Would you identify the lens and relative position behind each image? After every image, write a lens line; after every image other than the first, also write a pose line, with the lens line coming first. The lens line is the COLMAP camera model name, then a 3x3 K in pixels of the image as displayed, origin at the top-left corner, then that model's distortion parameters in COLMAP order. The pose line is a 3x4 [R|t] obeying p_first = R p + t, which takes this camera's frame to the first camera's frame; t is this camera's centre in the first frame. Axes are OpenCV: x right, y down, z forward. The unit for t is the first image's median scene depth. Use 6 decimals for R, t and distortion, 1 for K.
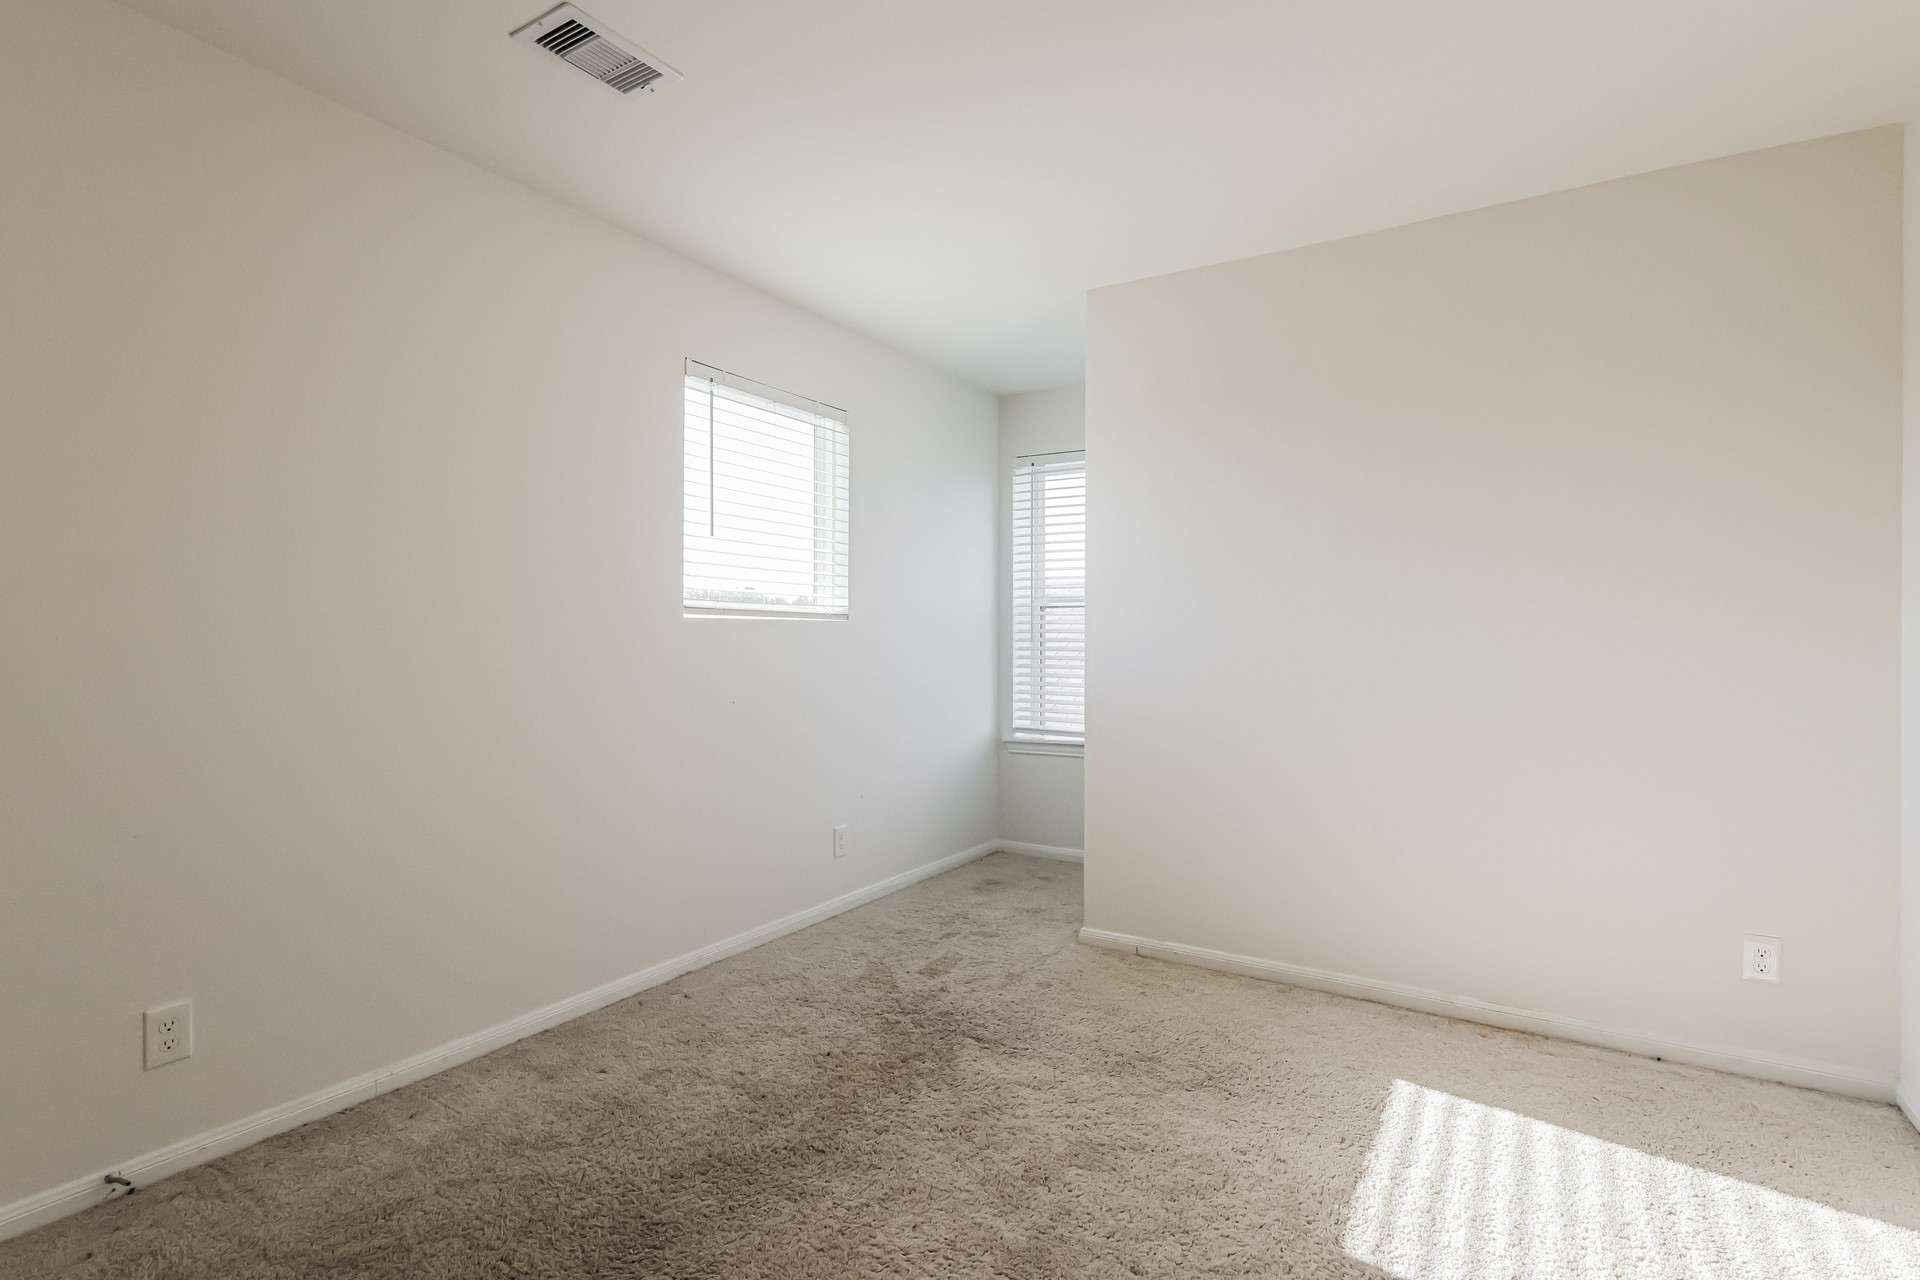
lens RADIAL K [[914.9, 0, 961.9], [0, 914.9, 644.3], [0, 0, 1]] dist [-0.000303, 0.000847]
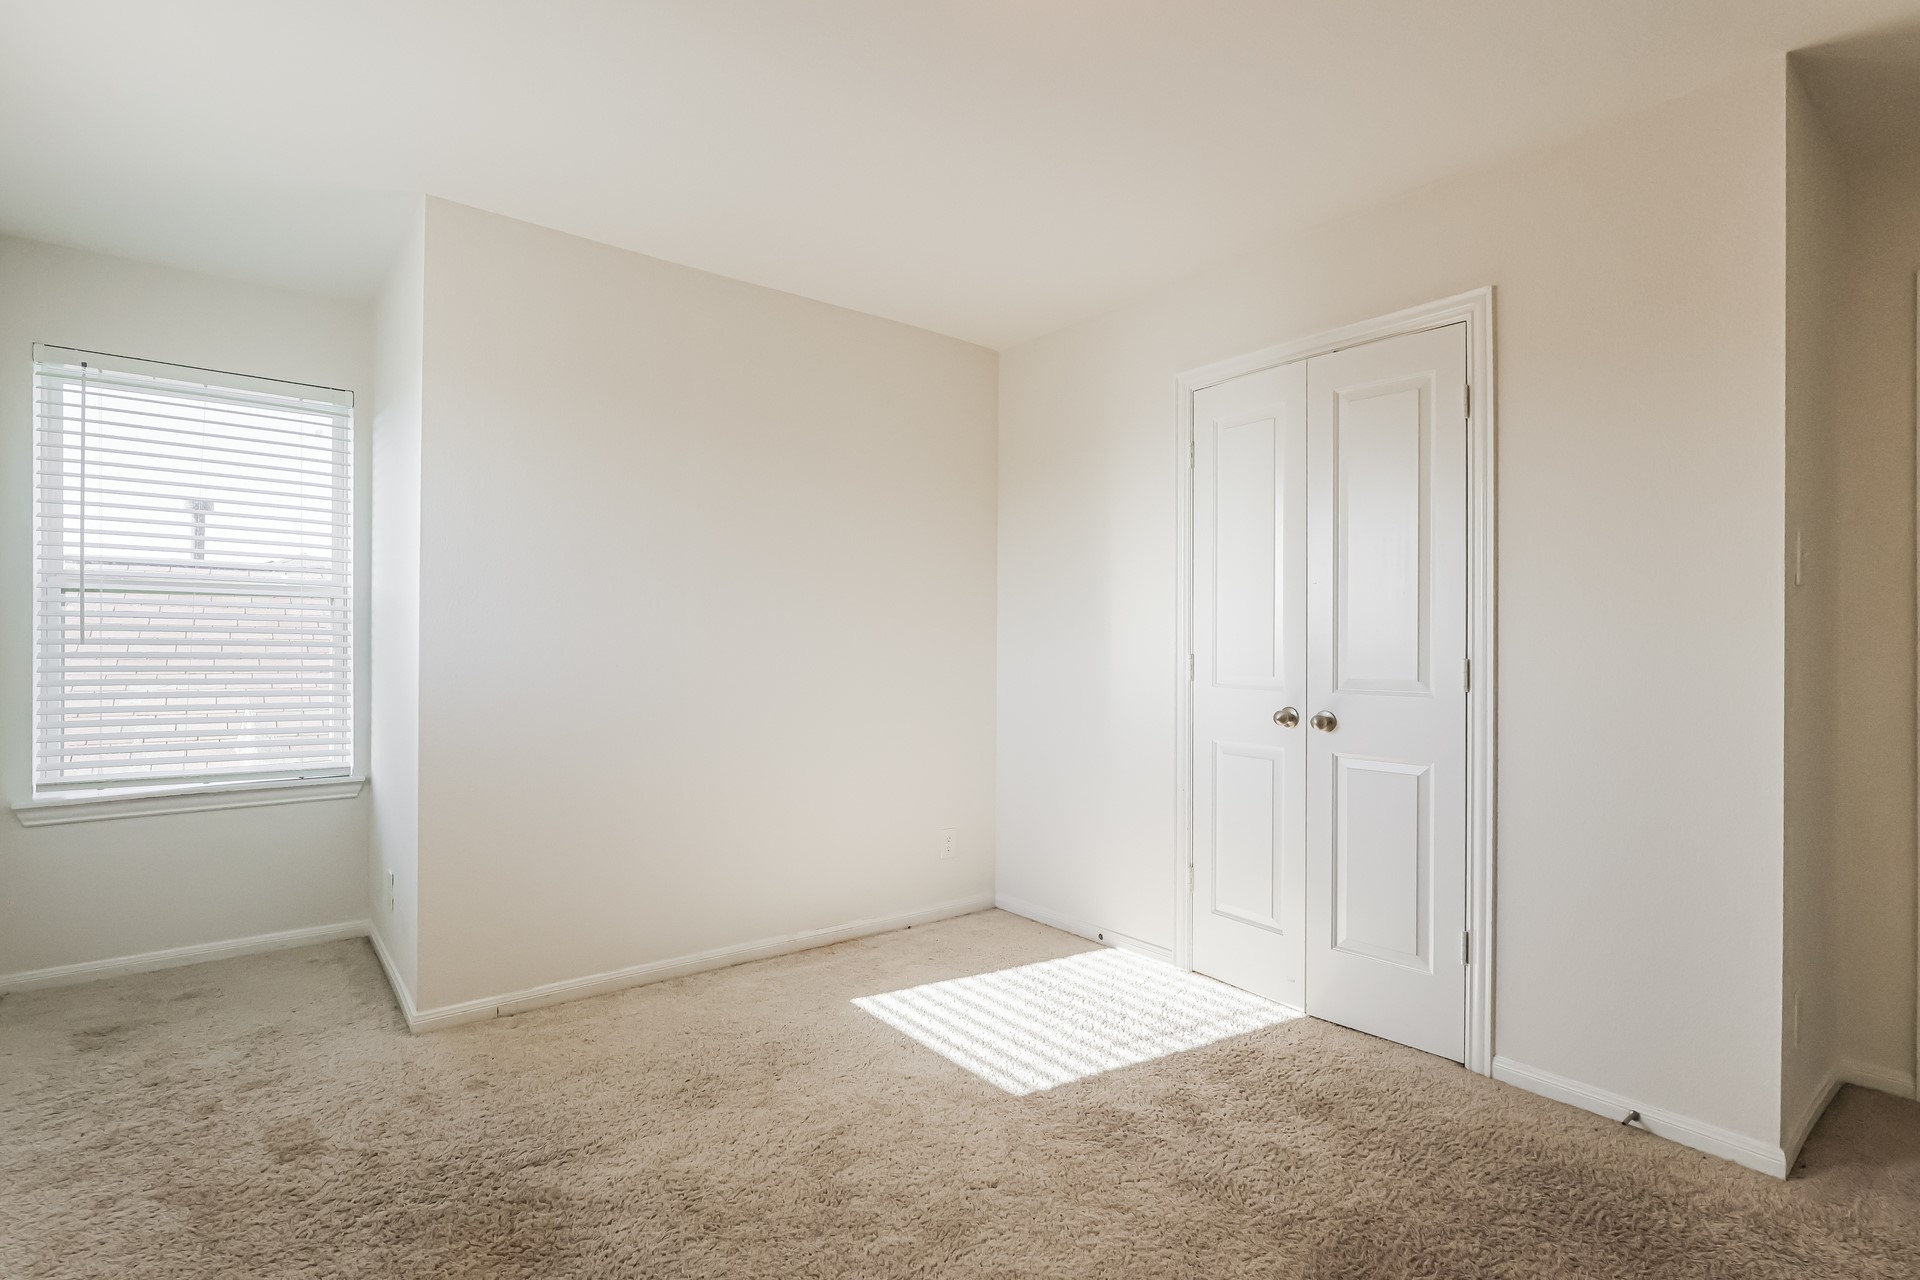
lens RADIAL K [[914.9, 0, 959.1], [0, 914.9, 641.0], [0, 0, 1]] dist [-0.000303, 0.000847]
pose [[0.350833, 0.000349, 0.936438, -0.572342], [-0.000062, 1.000000, -0.000349, -0.009762], [-0.936438, 0.000064, 0.350833, 0.385991]]
